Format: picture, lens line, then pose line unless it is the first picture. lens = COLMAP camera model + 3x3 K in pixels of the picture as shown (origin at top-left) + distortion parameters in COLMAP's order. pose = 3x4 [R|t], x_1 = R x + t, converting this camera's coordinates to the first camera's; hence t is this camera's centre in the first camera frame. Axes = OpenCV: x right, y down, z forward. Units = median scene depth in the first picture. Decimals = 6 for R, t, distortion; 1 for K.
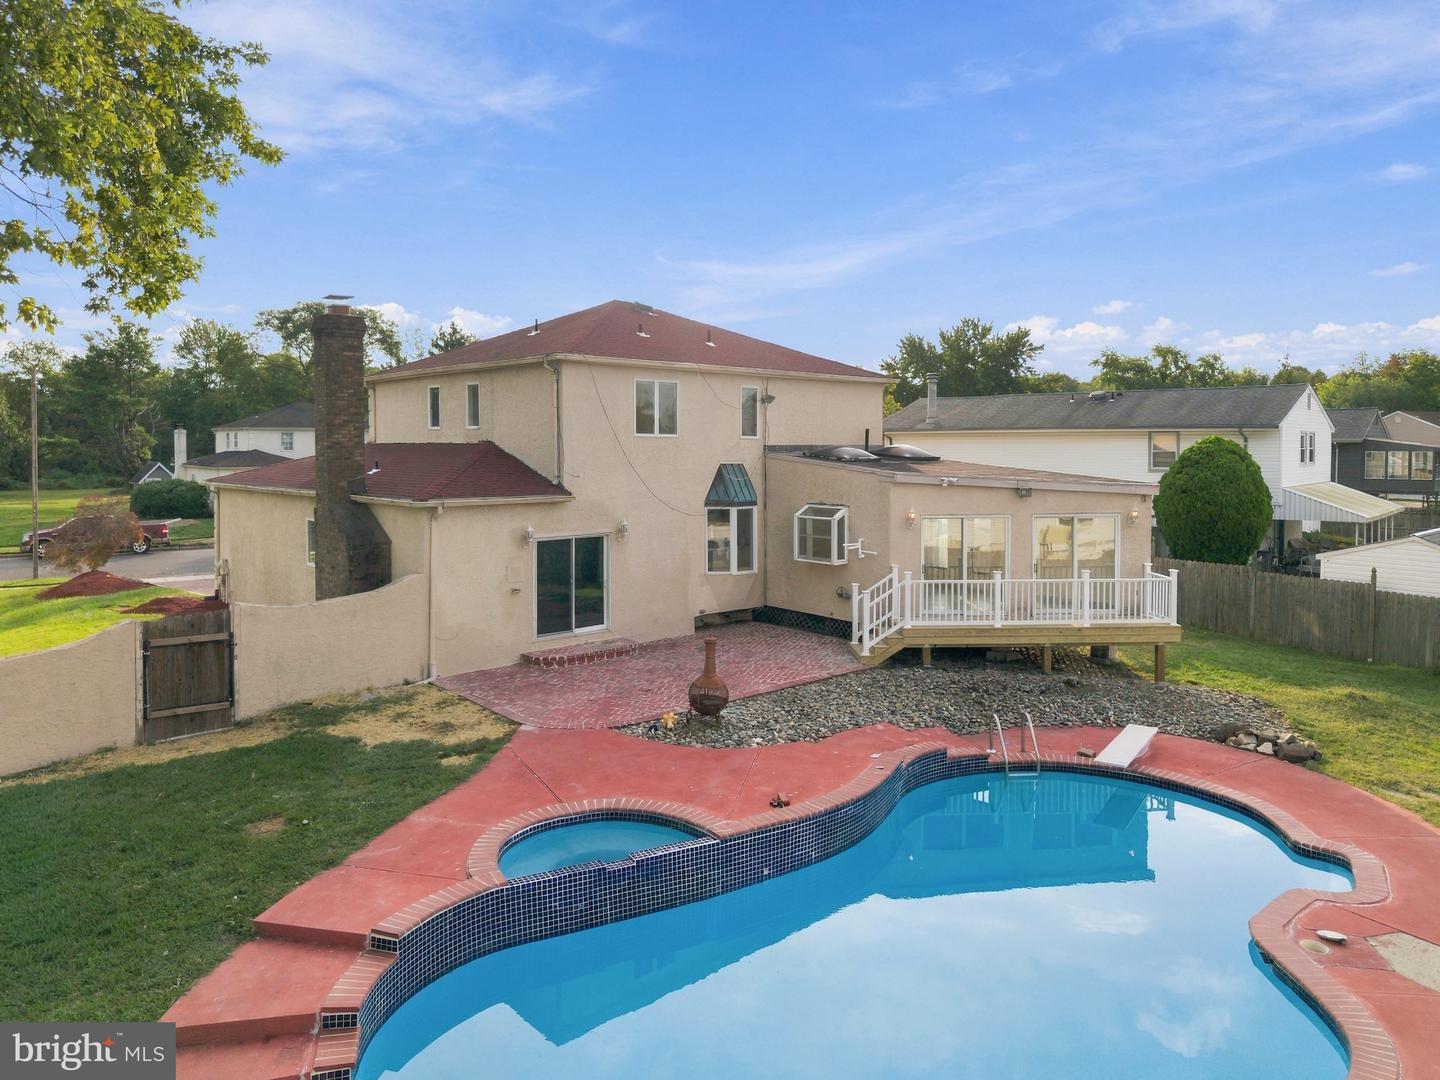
lens RADIAL K [[943.1, 0, 642.5], [0, 943.1, 506.3], [0, 0, 1]] dist [-0.003444, -0.002385]
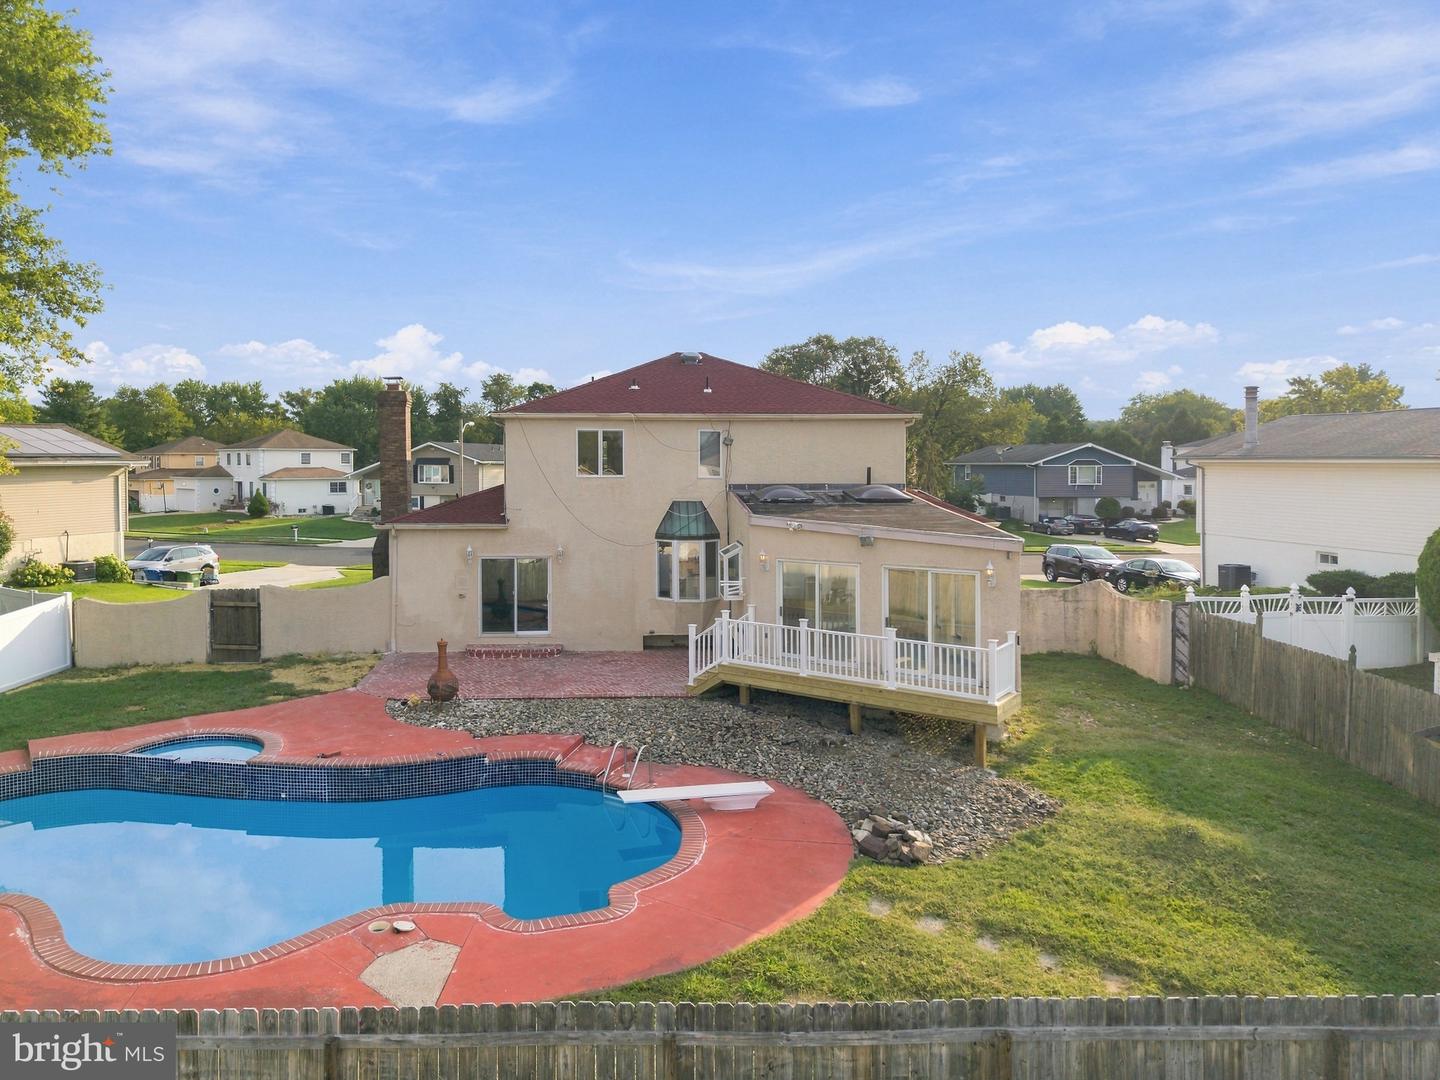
lens RADIAL K [[980.5, 0, 720.0], [0, 980.5, 540.0], [0, 0, 1]] dist [0.030642, -0.030229]
pose [[0.785566, 0.049983, -0.616756, 0.895551], [-0.042147, 0.998740, 0.027257, -0.035484], [0.617341, 0.004583, 0.786682, 0.140119]]
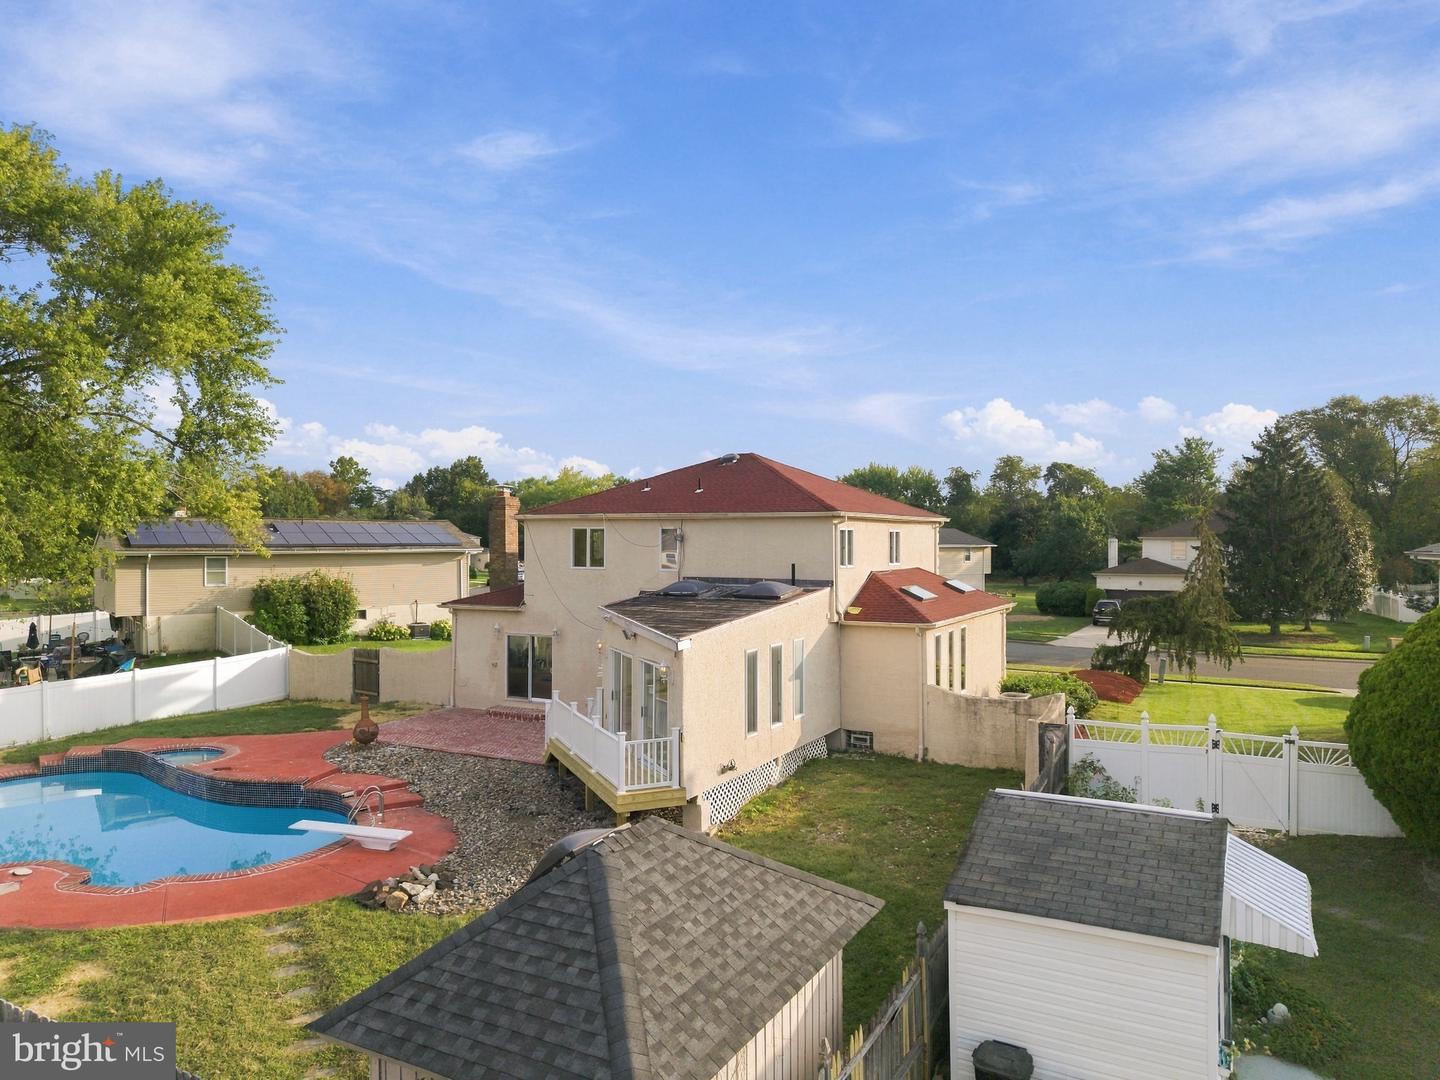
lens RADIAL K [[980.5, 0, 720.0], [0, 980.5, 540.0], [0, 0, 1]] dist [0.030642, -0.030229]
pose [[0.391112, 0.001127, -0.920342, 1.391276], [-0.067367, 0.997352, -0.027408, -0.089835], [0.917874, 0.072720, 0.390152, 0.633332]]
